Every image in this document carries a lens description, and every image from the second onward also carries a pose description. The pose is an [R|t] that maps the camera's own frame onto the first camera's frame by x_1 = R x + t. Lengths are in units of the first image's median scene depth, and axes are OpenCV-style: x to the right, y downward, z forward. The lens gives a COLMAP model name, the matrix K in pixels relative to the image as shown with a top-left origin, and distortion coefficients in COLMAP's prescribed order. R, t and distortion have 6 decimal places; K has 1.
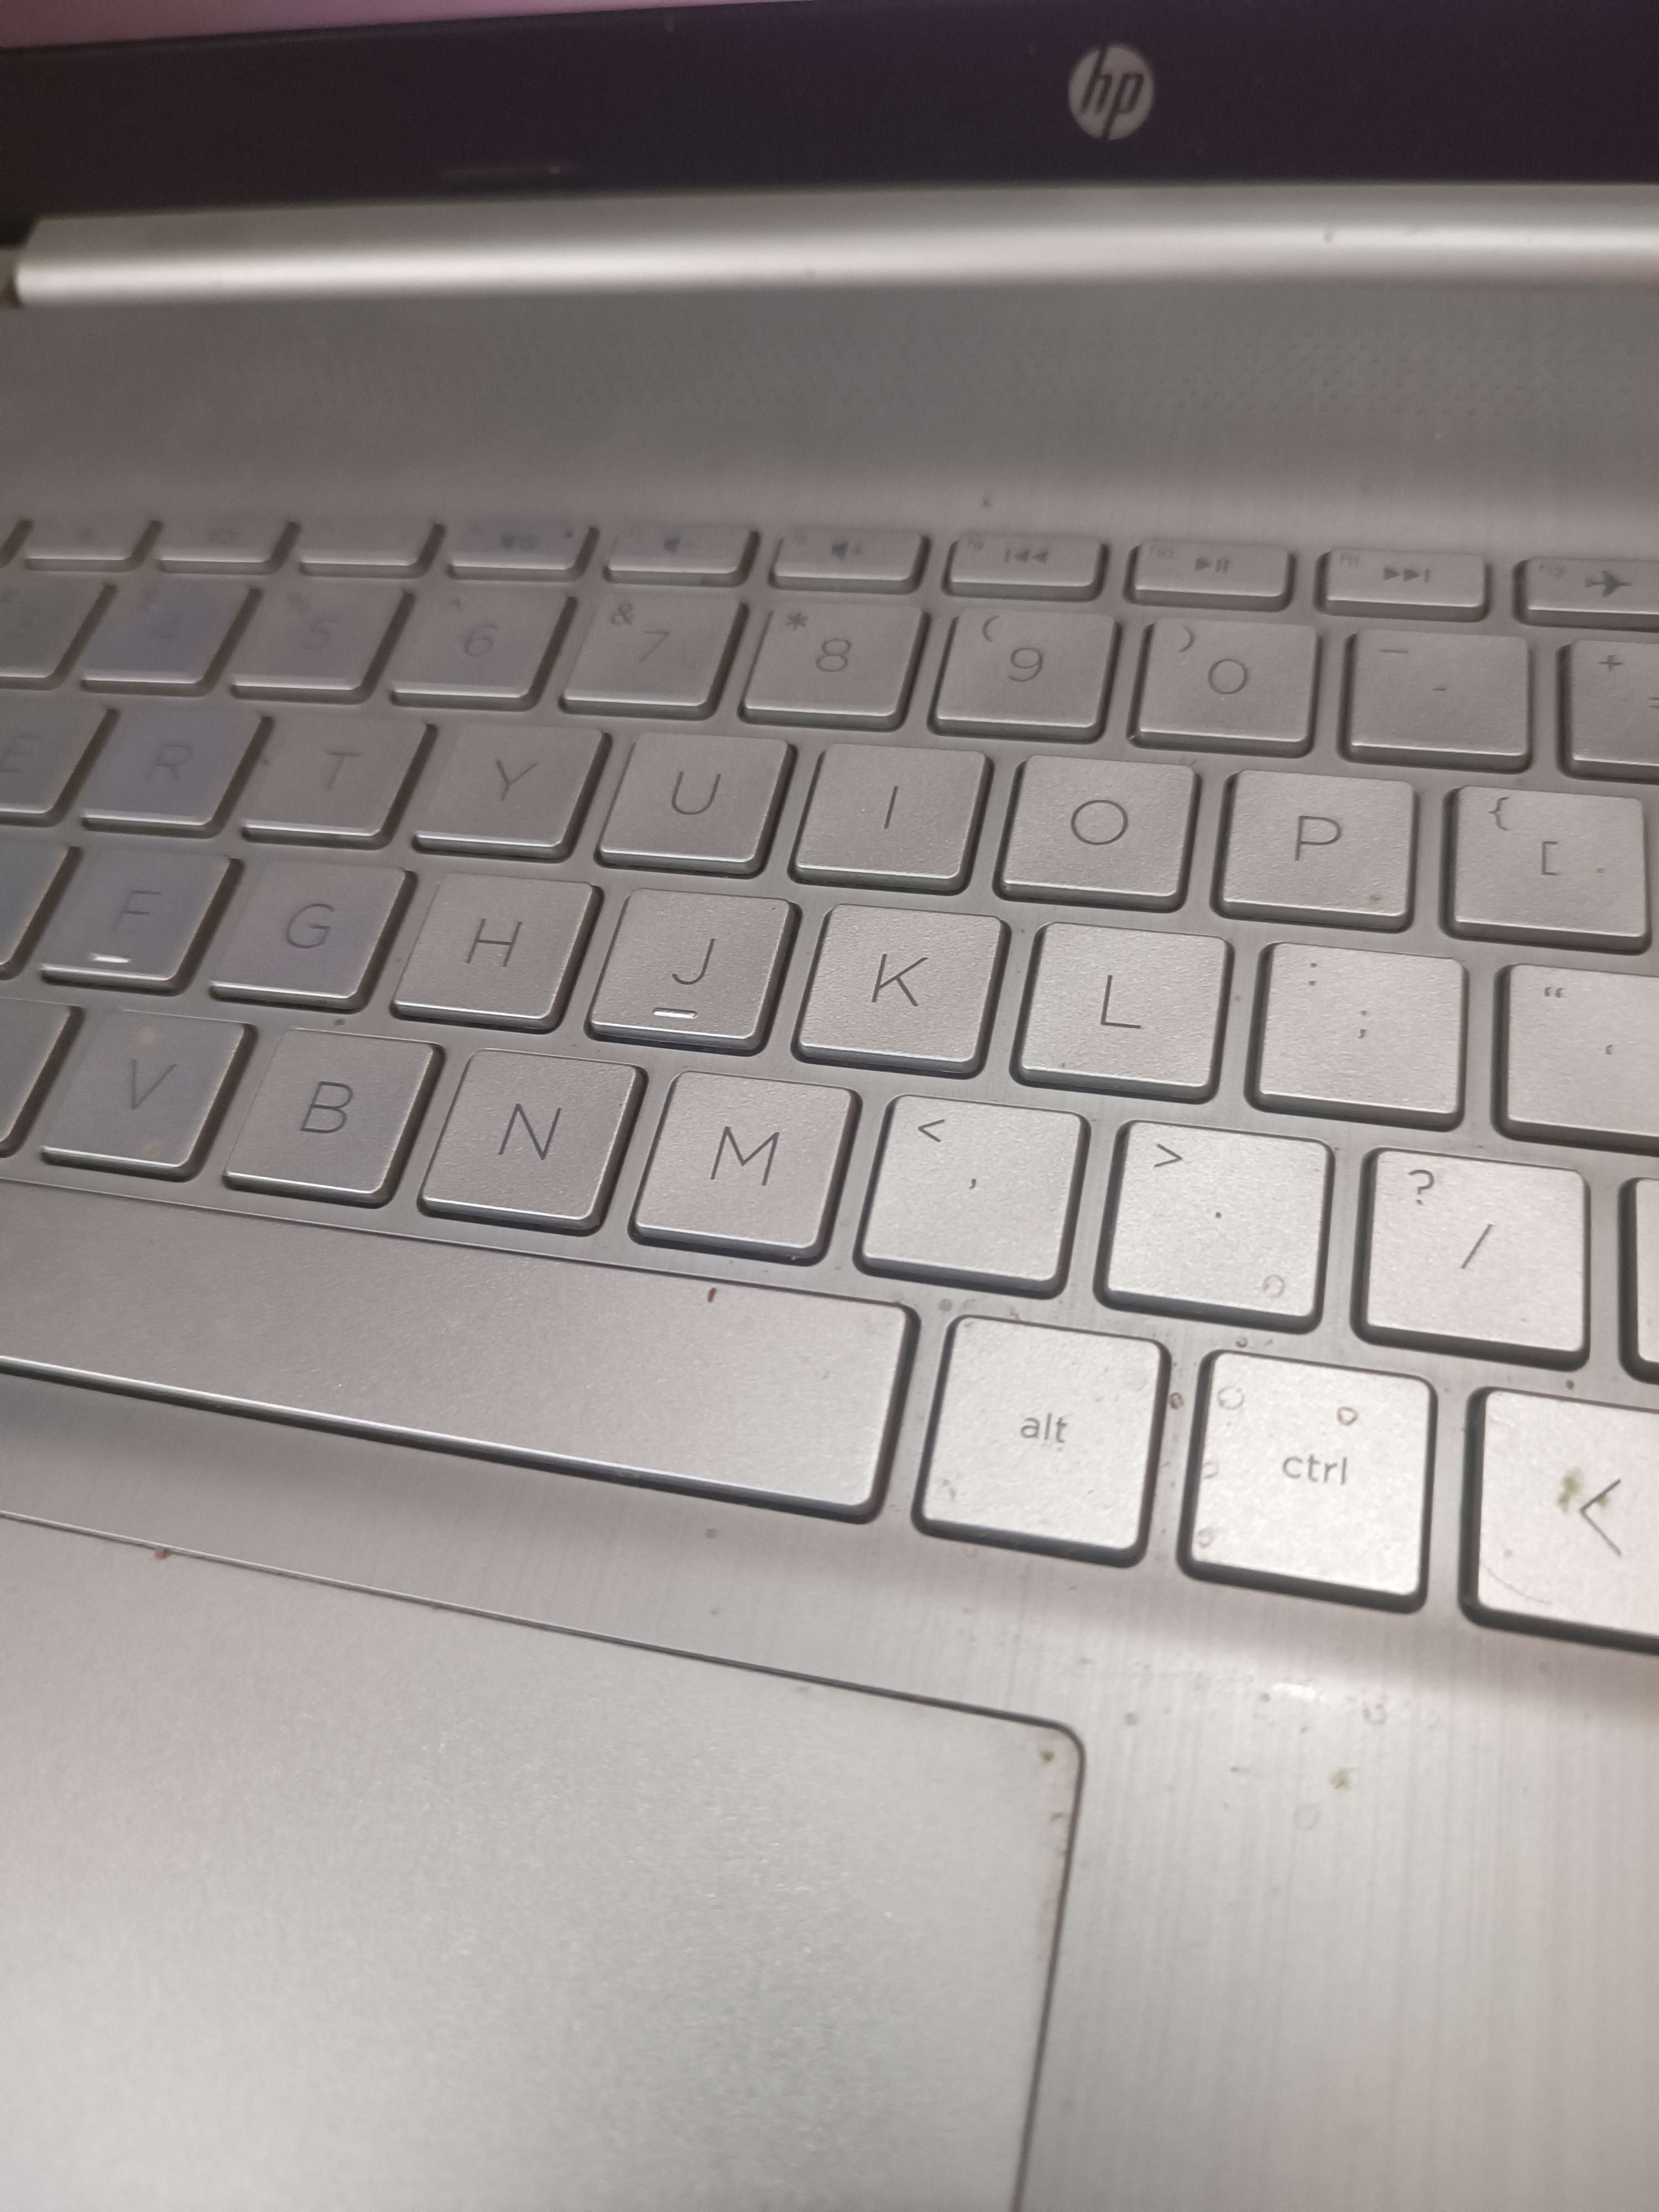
lens RADIAL K [[1691.7, 0, 829.5], [0, 1691.7, 1106.0], [0, 0, 1]] dist [-0.050832, 0.000870]
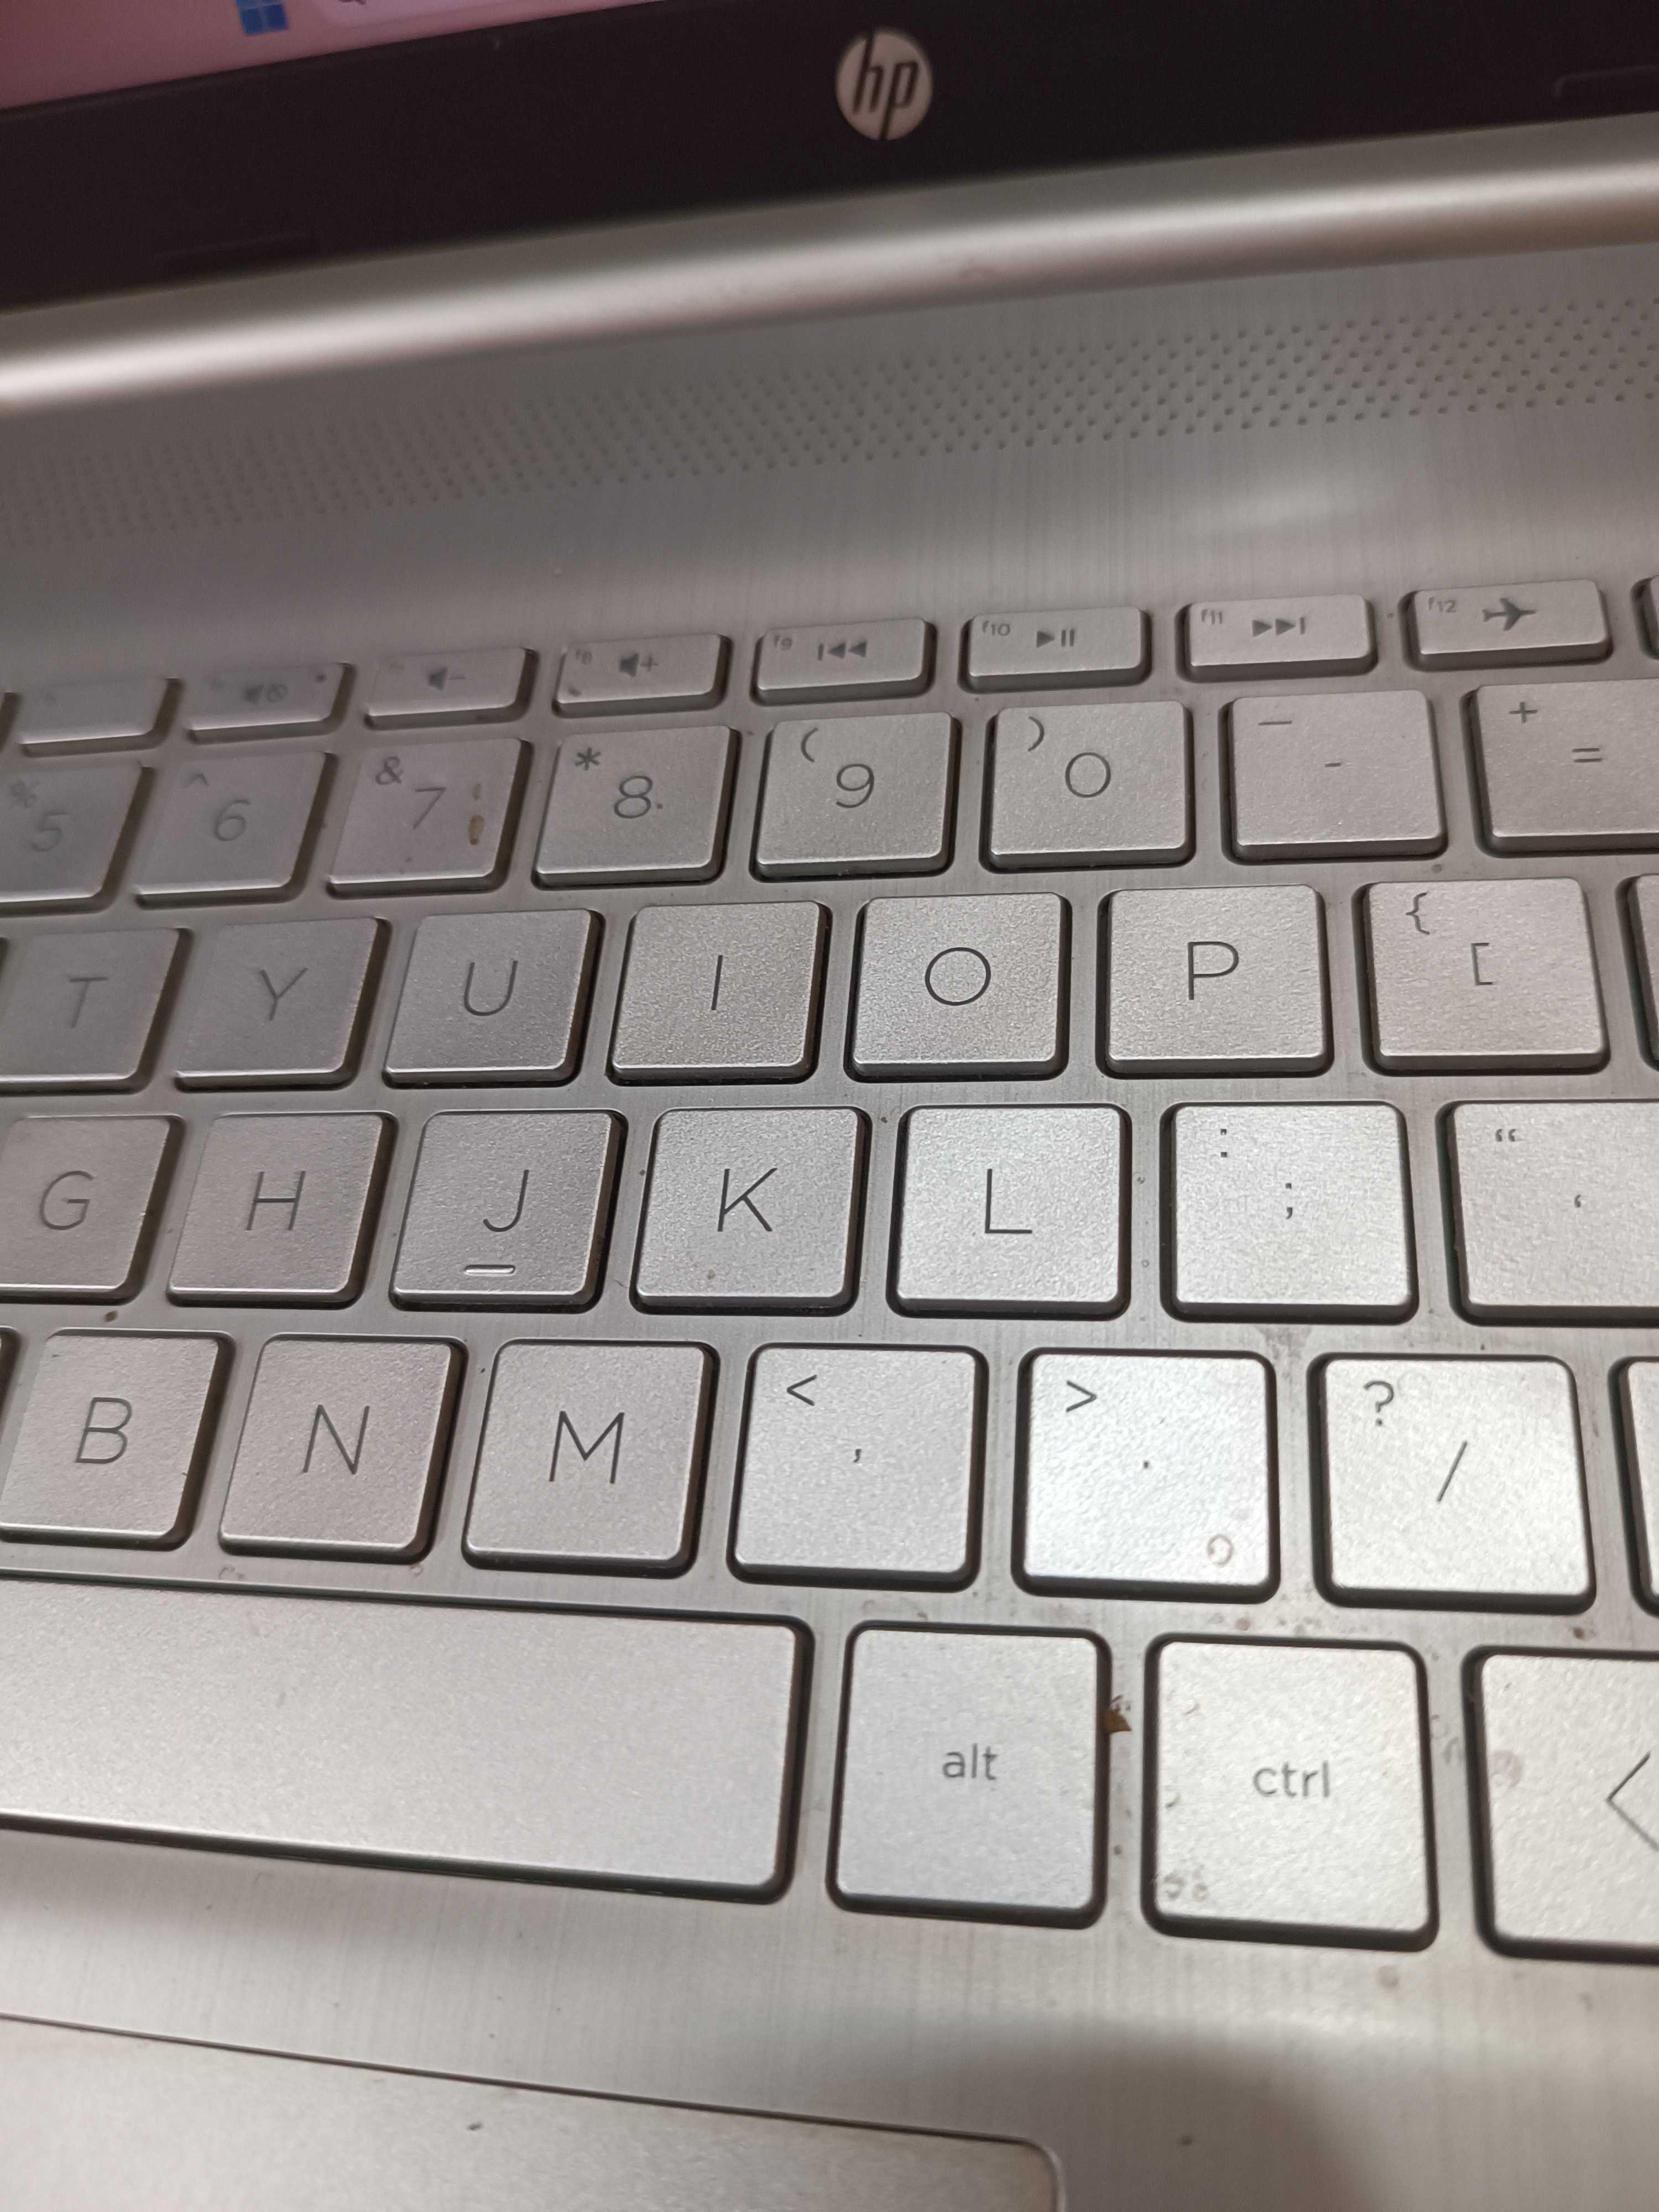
lens RADIAL K [[1701.1, 0, 831.8], [0, 1701.1, 1109.8], [0, 0, 1]] dist [-0.059292, 0.010449]
pose [[0.991079, -0.130195, 0.028501, 0.069760], [0.129198, 0.991021, 0.034429, -0.153434], [-0.032727, -0.030439, 0.999001, 0.154593]]
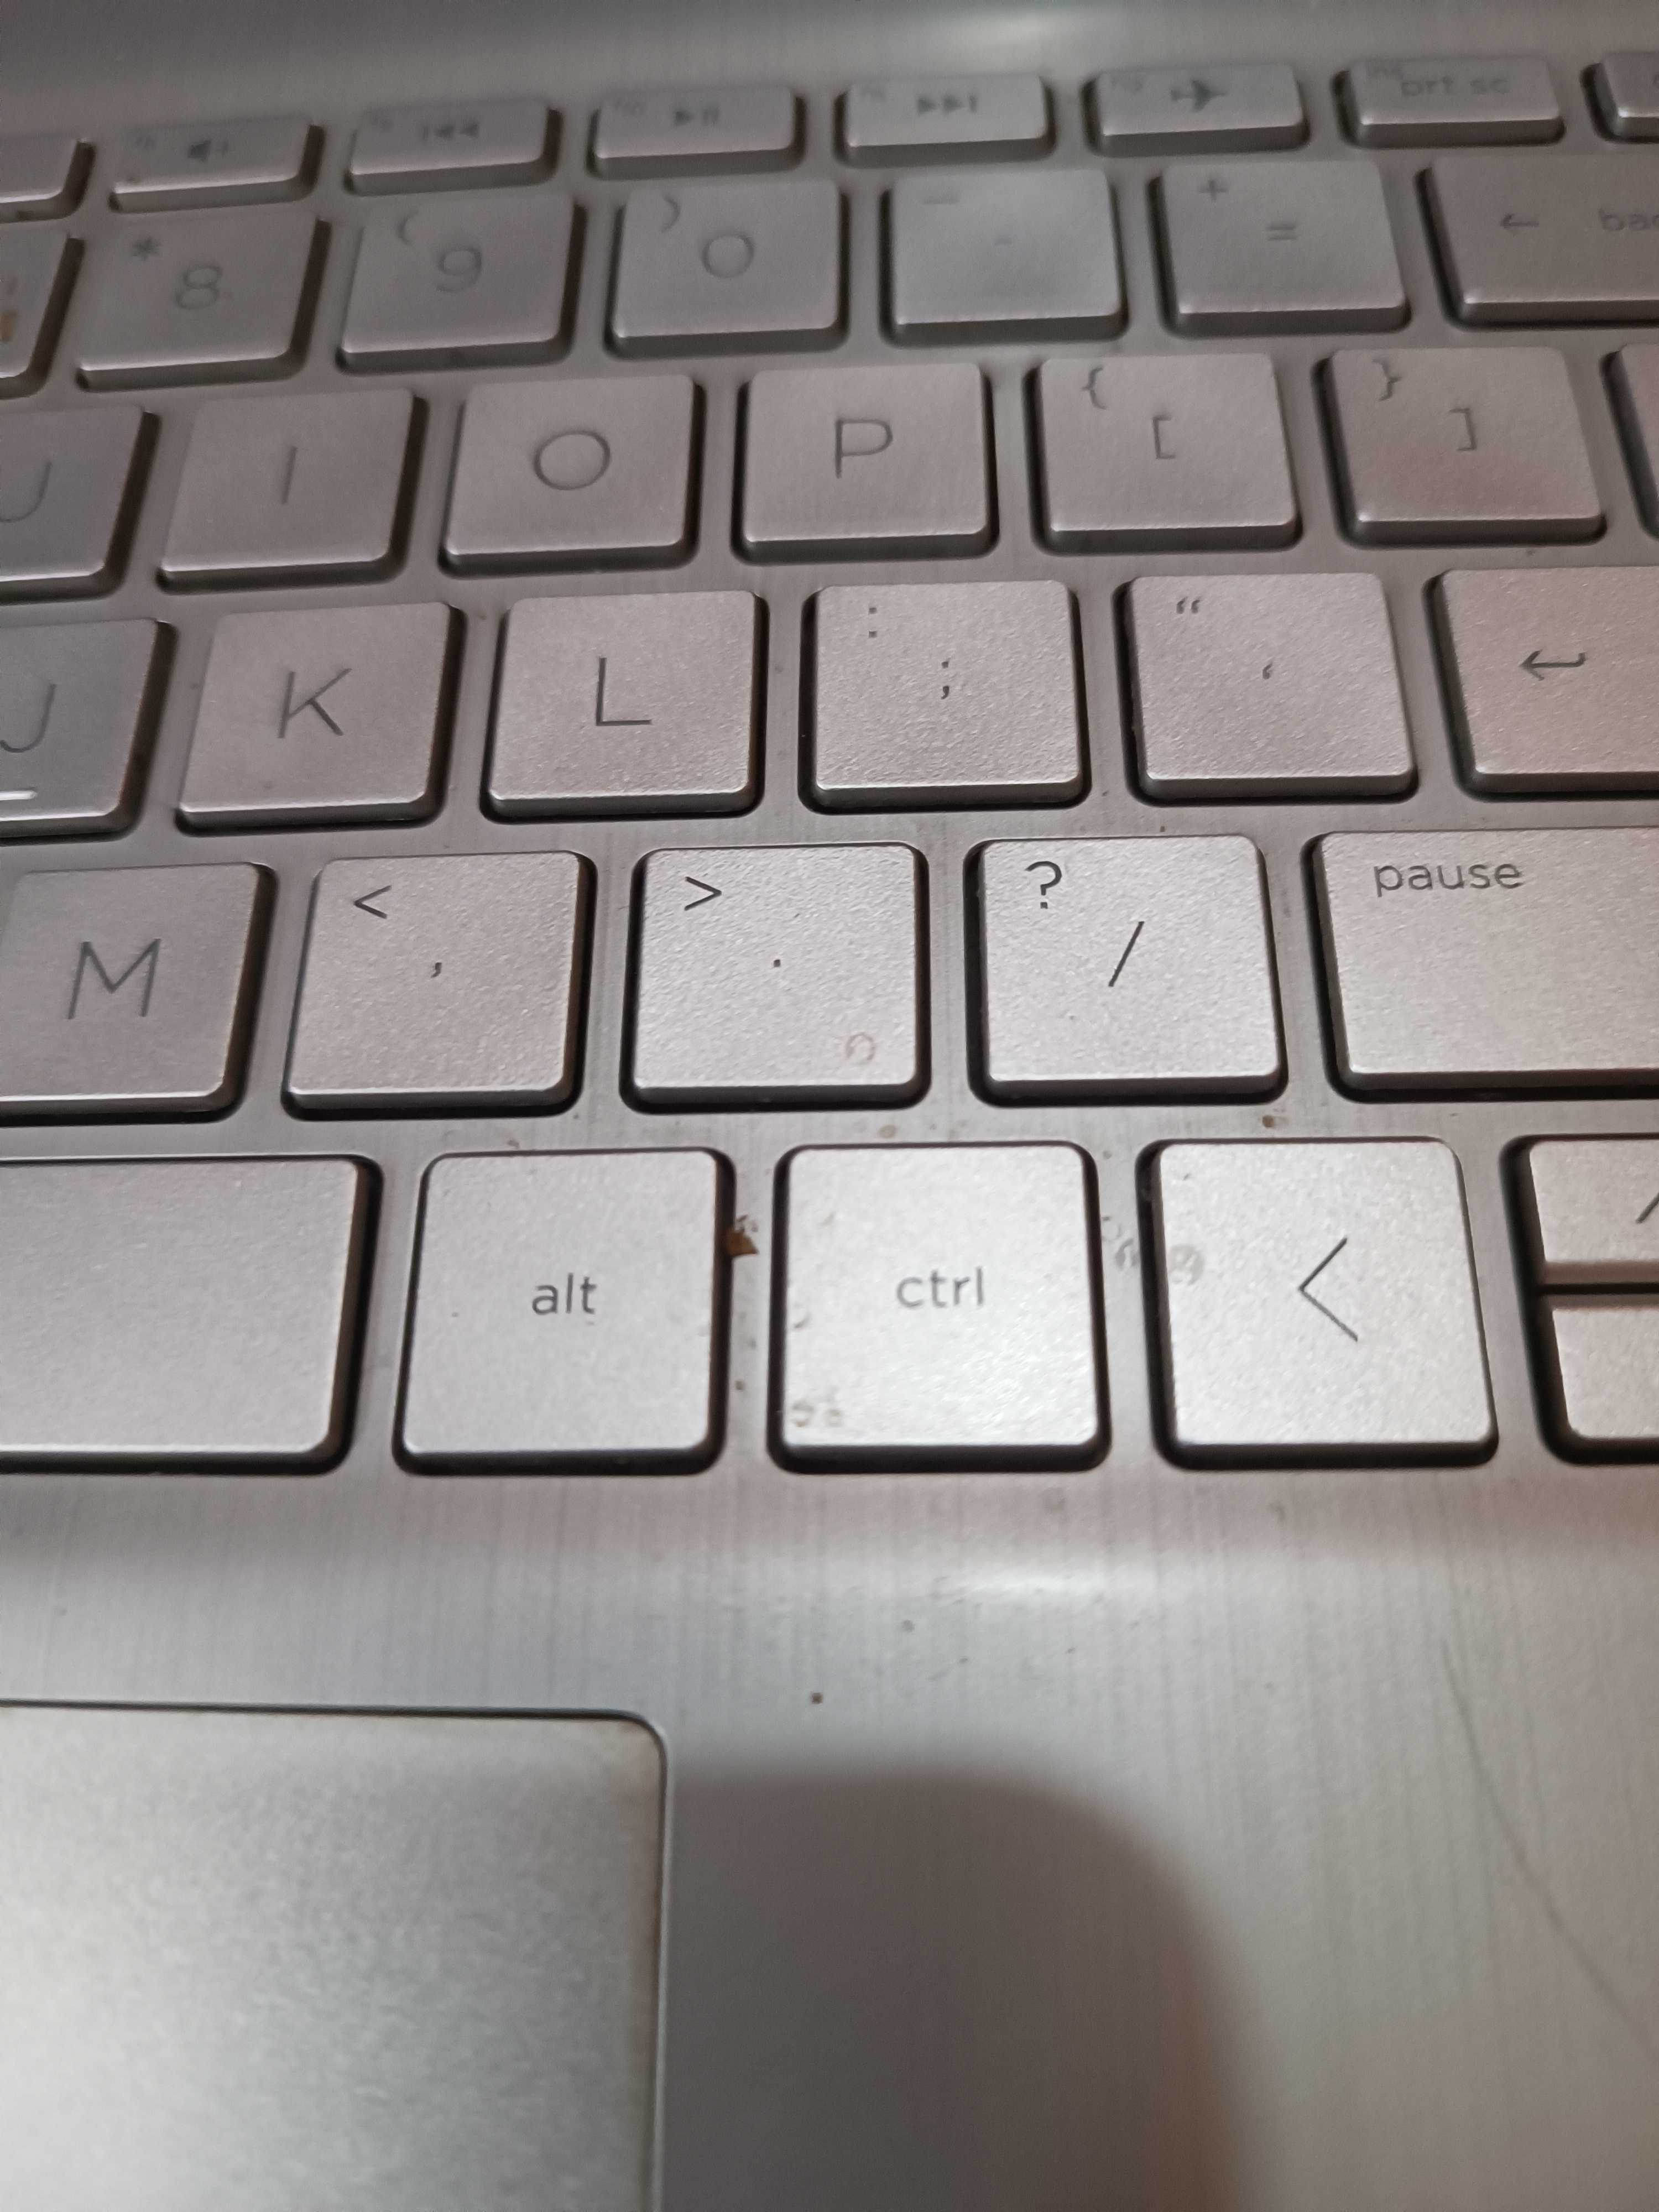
lens RADIAL K [[1705.1, 0, 829.5], [0, 1705.1, 1106.0], [0, 0, 1]] dist [-0.065477, 0.003042]
pose [[0.975421, -0.155509, 0.156110, 0.123286], [0.138288, 0.983604, 0.115757, 0.041891], [-0.171551, -0.091324, 0.980933, 0.265682]]
